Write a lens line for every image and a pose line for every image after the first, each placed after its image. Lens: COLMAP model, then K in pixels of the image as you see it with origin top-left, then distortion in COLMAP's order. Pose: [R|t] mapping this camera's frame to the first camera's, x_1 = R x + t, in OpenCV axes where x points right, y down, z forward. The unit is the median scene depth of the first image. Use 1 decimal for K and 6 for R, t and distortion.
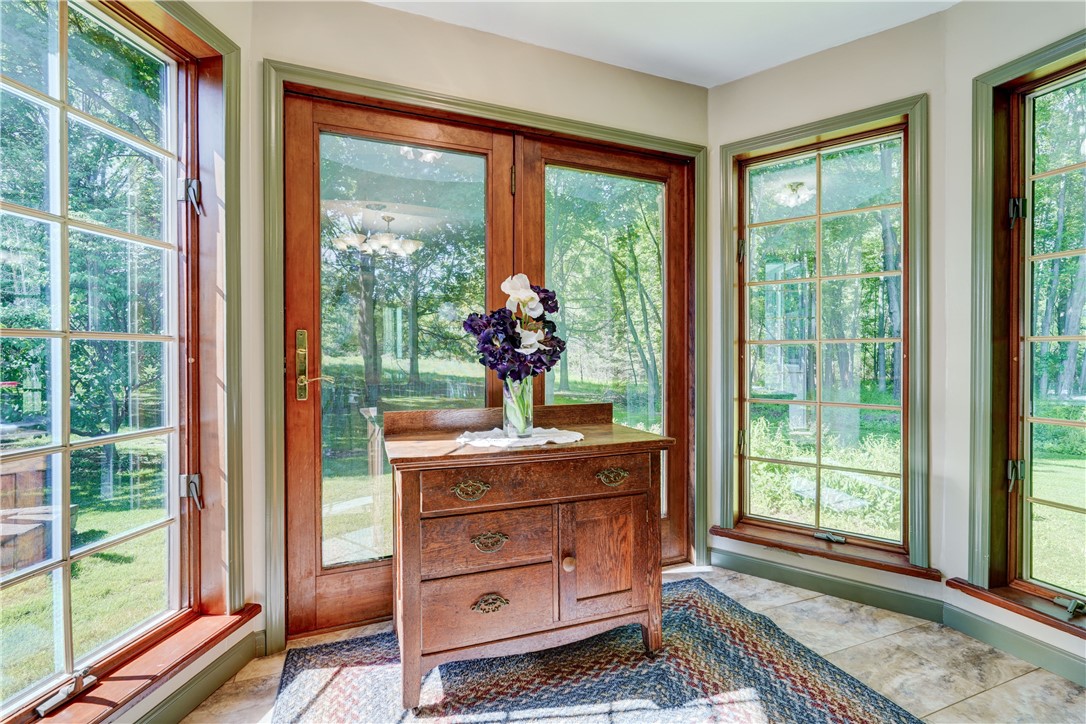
lens RADIAL K [[487.8, 0, 539.0], [0, 487.8, 358.9], [0, 0, 1]] dist [-0.023423, 0.010966]
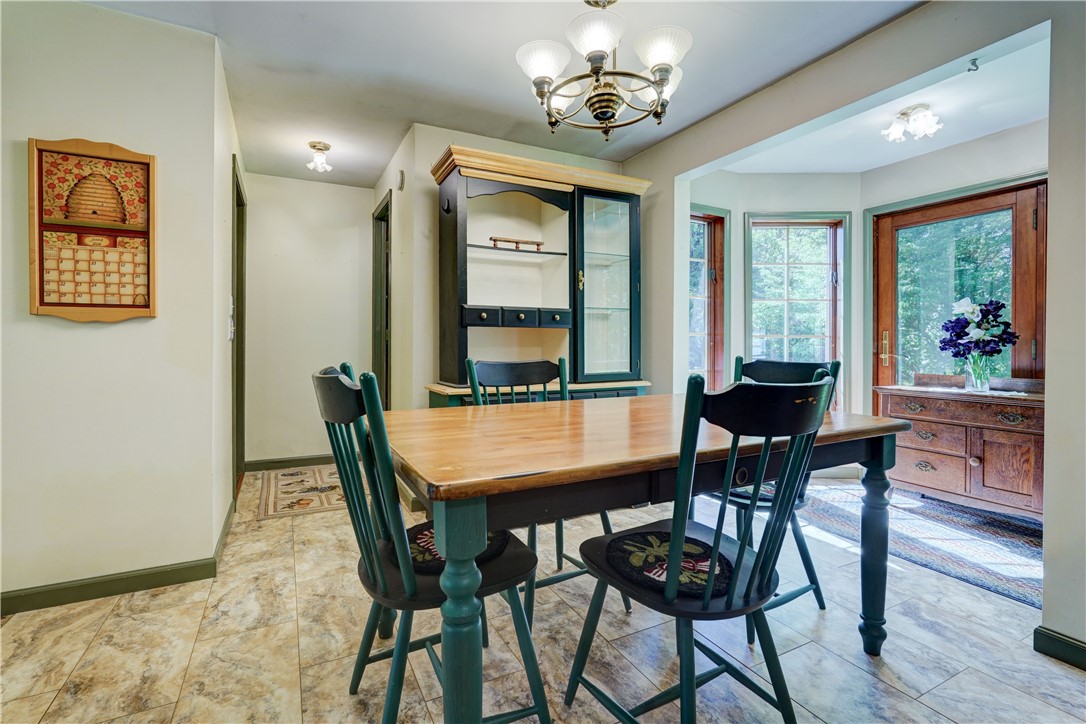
lens RADIAL K [[488.2, 0, 539.5], [0, 488.2, 357.2], [0, 0, 1]] dist [-0.019082, 0.010656]
pose [[0.108105, 0.031315, -0.993646, 1.448782], [-0.011408, 0.999477, 0.030258, 0.004348], [0.994074, 0.008064, 0.108405, -0.690185]]
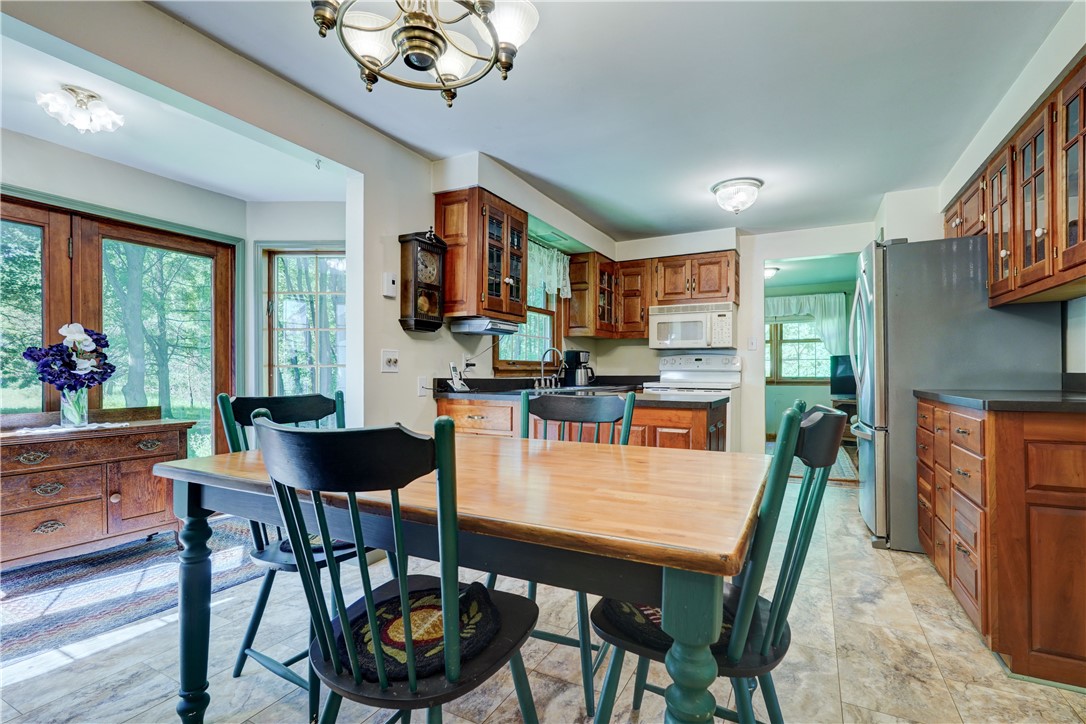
lens RADIAL K [[495.1, 0, 546.6], [0, 495.1, 370.6], [0, 0, 1]] dist [-0.001080, 0.001284]
pose [[0.764408, -0.002196, 0.644729, 0.088498], [0.012620, 0.999854, -0.011557, 0.015601], [-0.644609, 0.016971, 0.764324, -1.148022]]
